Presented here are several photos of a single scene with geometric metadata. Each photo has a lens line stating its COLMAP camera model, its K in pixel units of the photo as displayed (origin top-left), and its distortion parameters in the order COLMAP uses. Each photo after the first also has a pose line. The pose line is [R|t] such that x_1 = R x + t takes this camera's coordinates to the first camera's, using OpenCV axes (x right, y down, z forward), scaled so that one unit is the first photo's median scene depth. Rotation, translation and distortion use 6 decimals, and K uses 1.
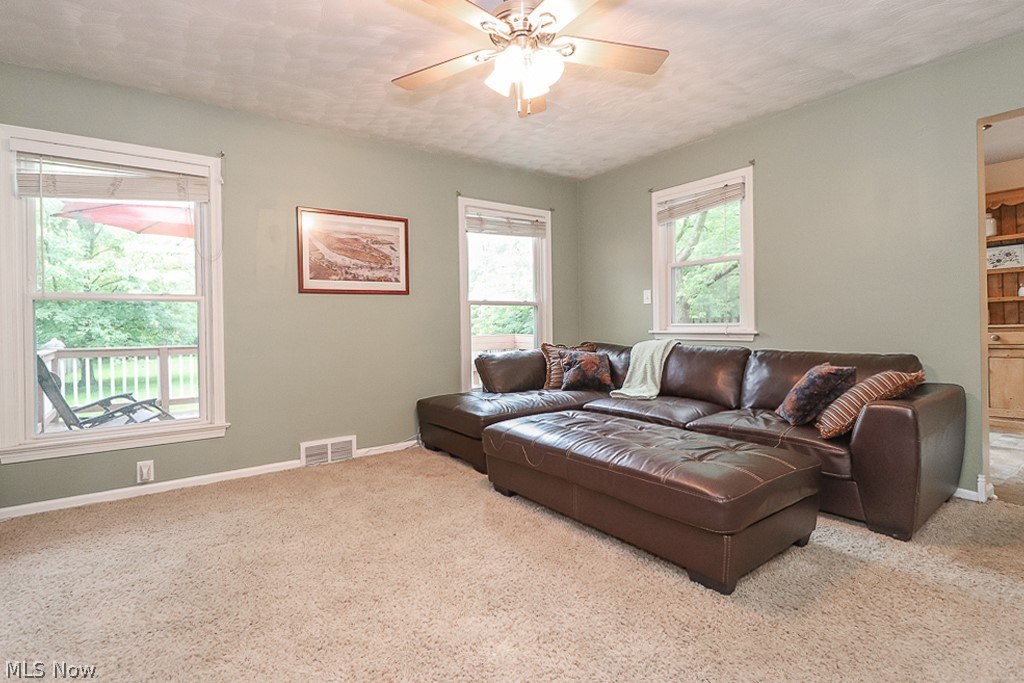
lens RADIAL K [[494.2, 0, 508.9], [0, 494.2, 330.9], [0, 0, 1]] dist [0.003328, 0.000090]
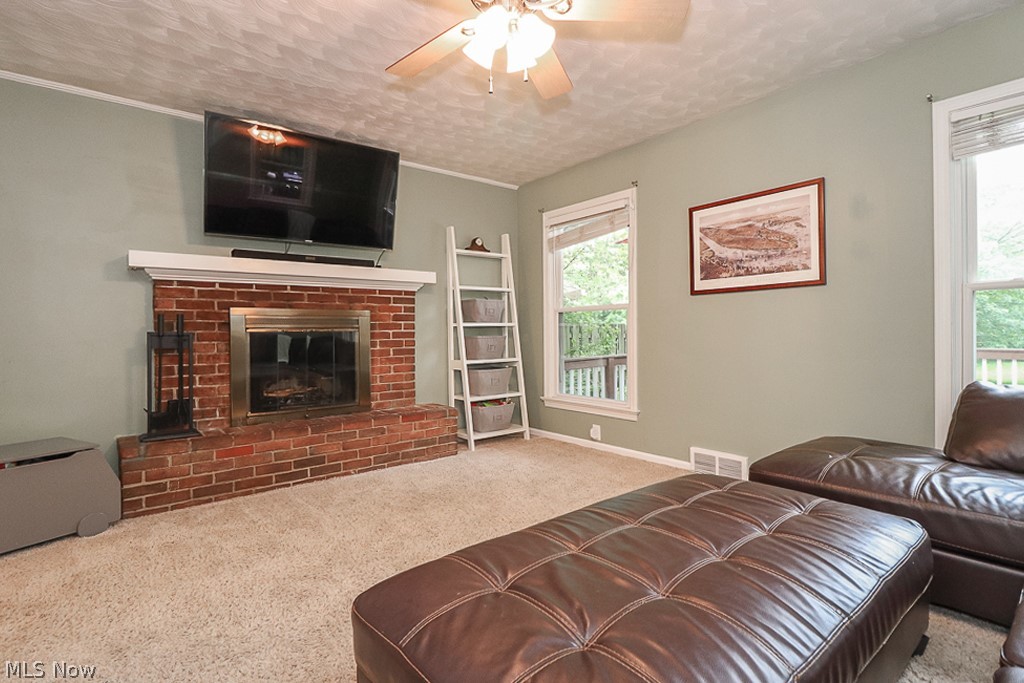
lens RADIAL K [[494.2, 0, 509.5], [0, 494.2, 341.8], [0, 0, 1]] dist [0.003328, 0.000090]
pose [[0.065241, 0.032554, -0.997338, 0.509545], [-0.007070, 0.999458, 0.032160, -0.012375], [0.997844, 0.004953, 0.065436, 0.540369]]
